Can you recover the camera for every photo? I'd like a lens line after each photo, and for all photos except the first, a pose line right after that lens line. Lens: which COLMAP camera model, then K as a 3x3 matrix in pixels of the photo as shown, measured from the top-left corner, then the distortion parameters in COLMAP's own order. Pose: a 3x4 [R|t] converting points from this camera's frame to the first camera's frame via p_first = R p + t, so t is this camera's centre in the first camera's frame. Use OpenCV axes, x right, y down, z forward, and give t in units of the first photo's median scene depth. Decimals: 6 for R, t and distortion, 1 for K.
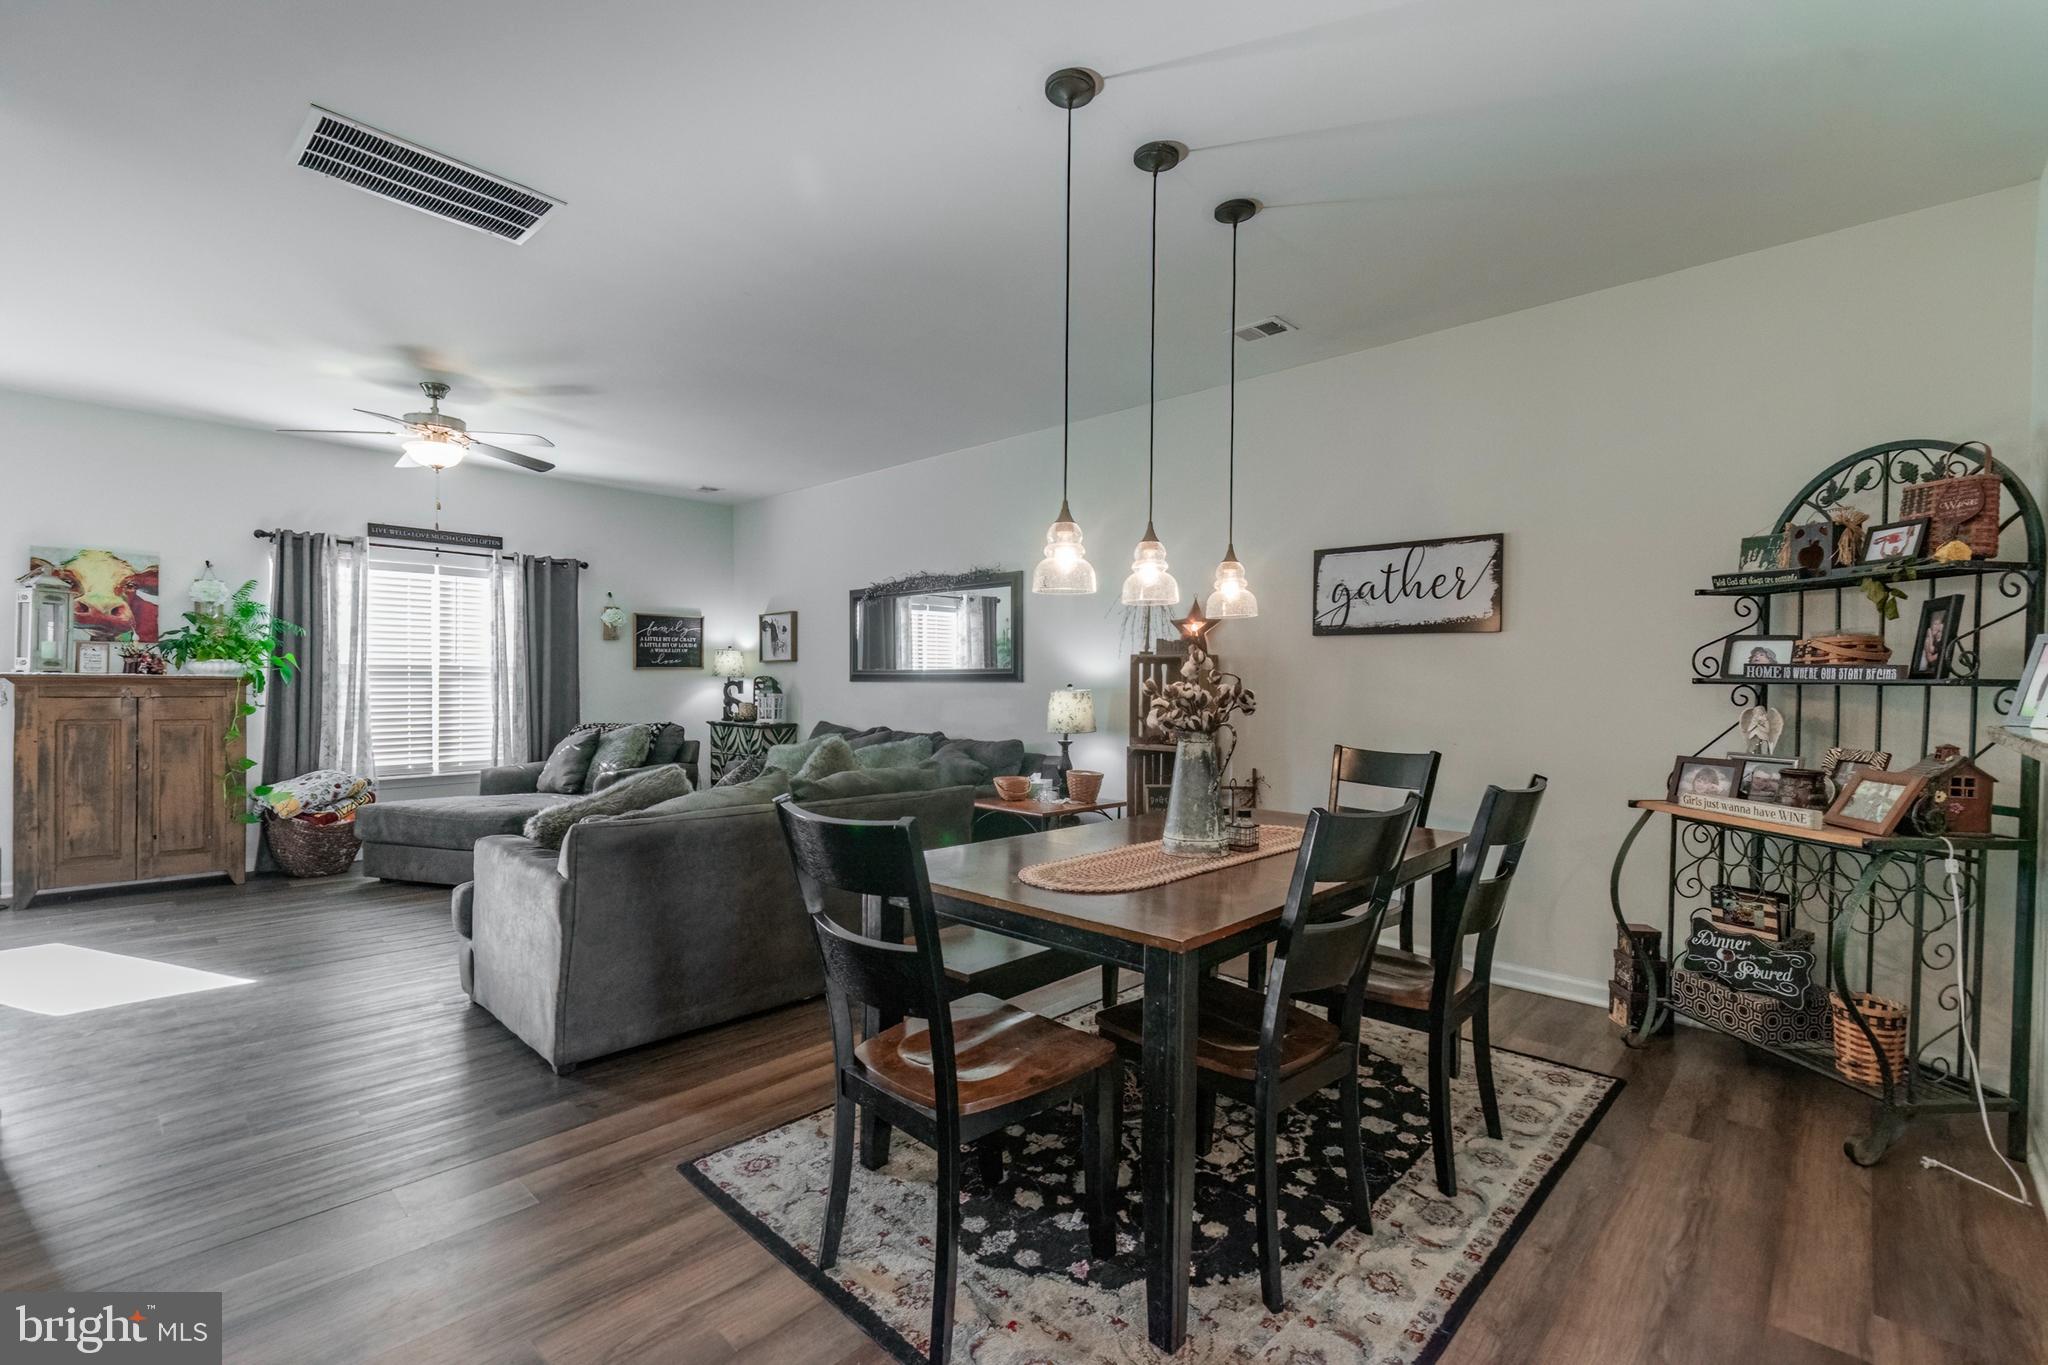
lens RADIAL K [[897.0, 0, 1016.0], [0, 897.0, 692.7], [0, 0, 1]] dist [0.007497, -0.002032]
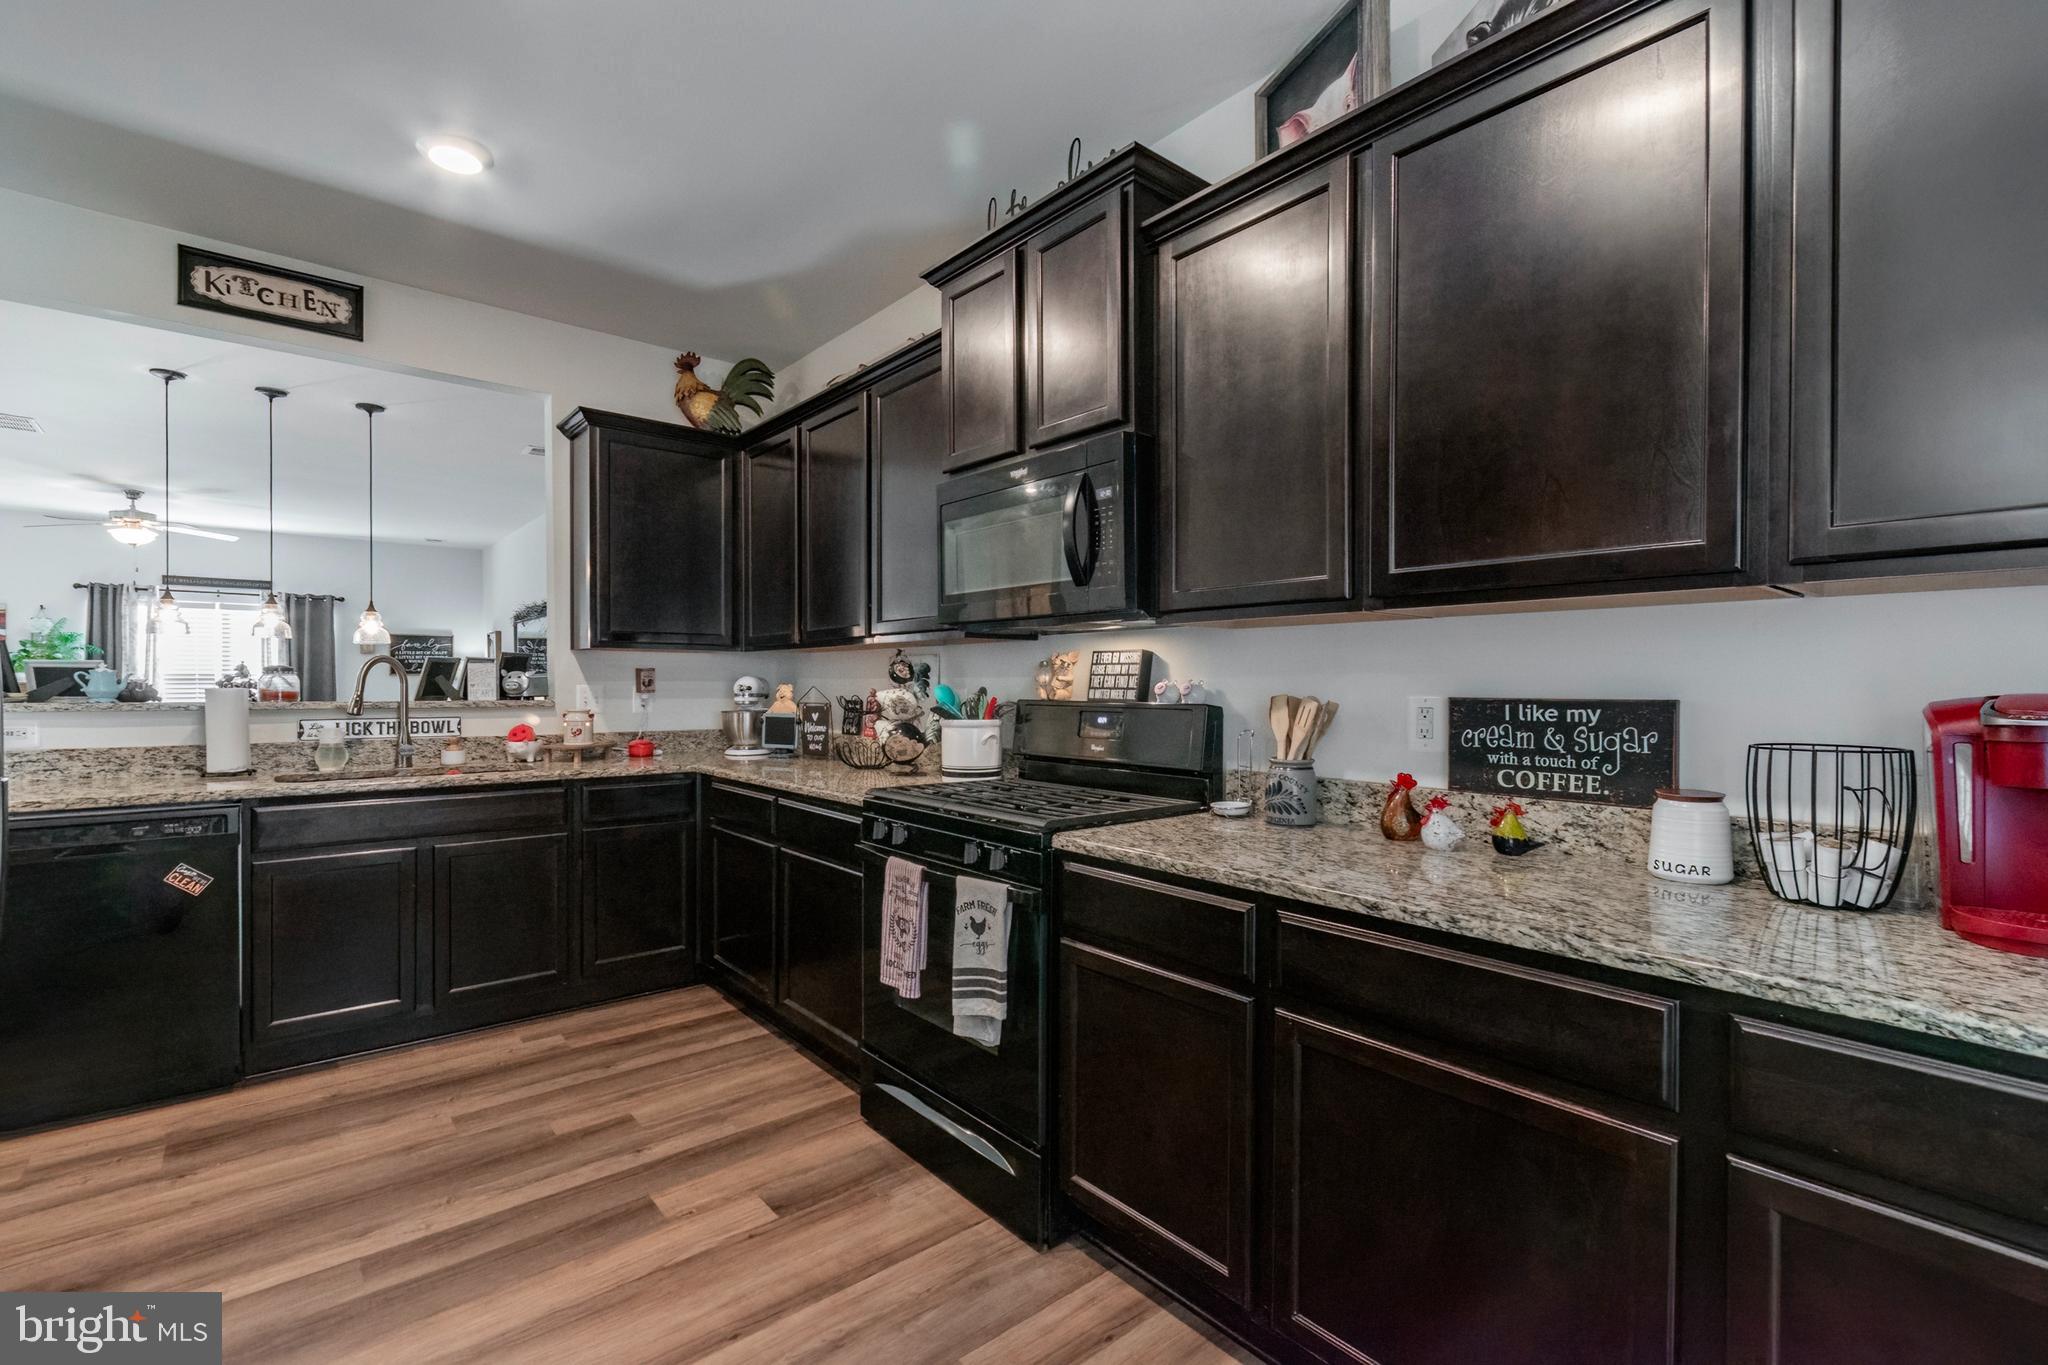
lens RADIAL K [[897.0, 0, 1015.5], [0, 897.0, 693.4], [0, 0, 1]] dist [0.007497, -0.002032]
pose [[0.993063, -0.003566, -0.117533, 0.943271], [0.003051, 0.999985, -0.004566, 0.013675], [0.117548, 0.004176, 0.993058, -0.320158]]
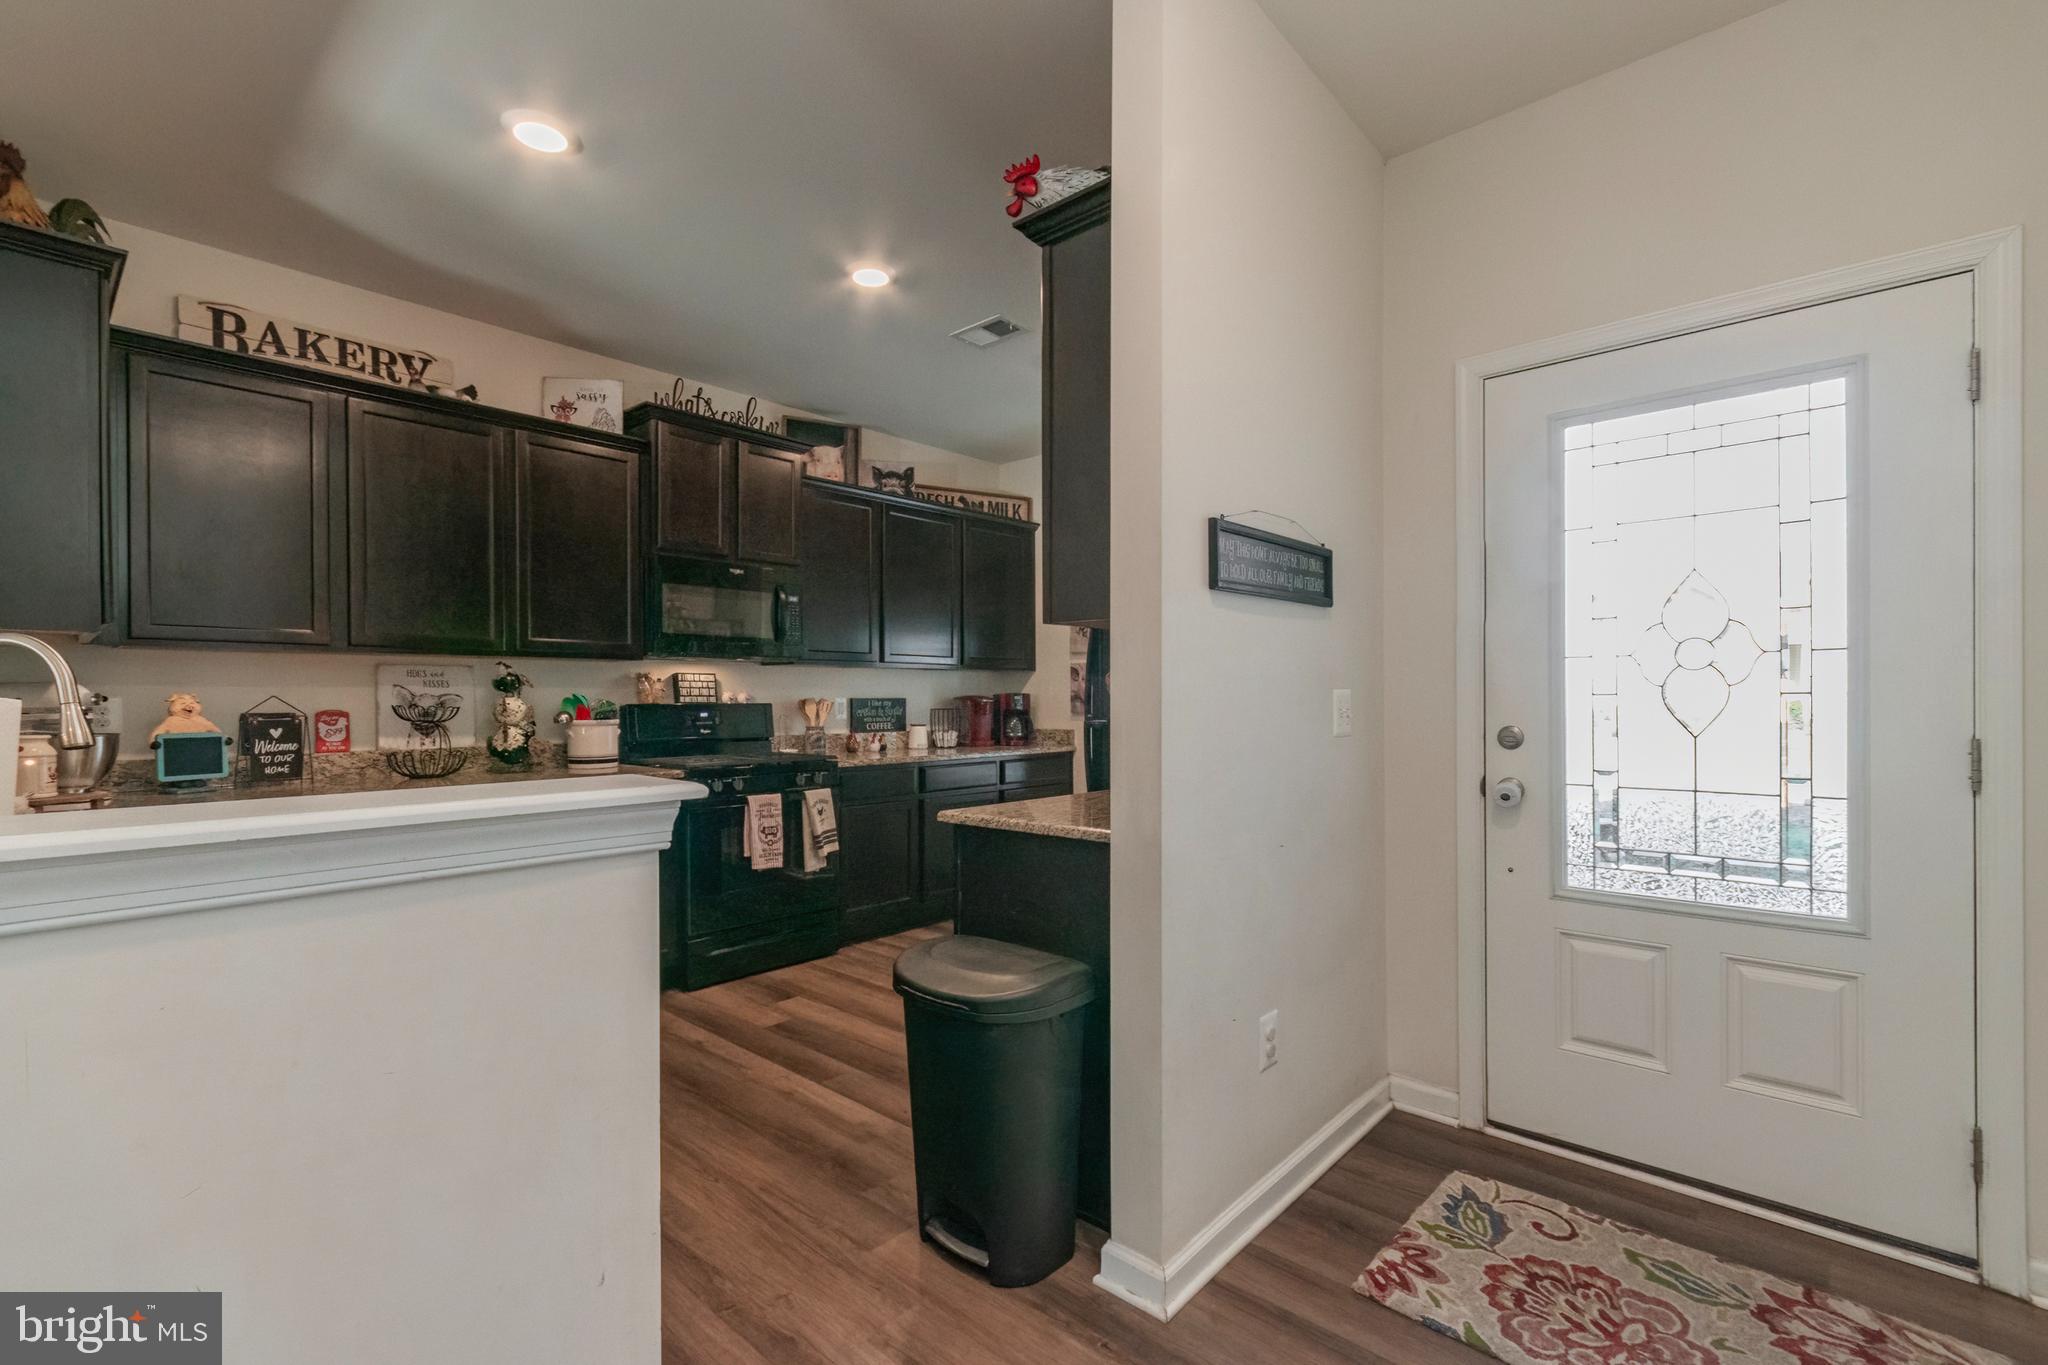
lens RADIAL K [[897.0, 0, 1016.3], [0, 897.0, 701.5], [0, 0, 1]] dist [0.007497, -0.002032]
pose [[-0.019508, -0.011392, 0.999745, 0.084464], [0.017720, 0.999774, 0.011738, 0.009304], [-0.999653, 0.017944, -0.019302, -0.093156]]
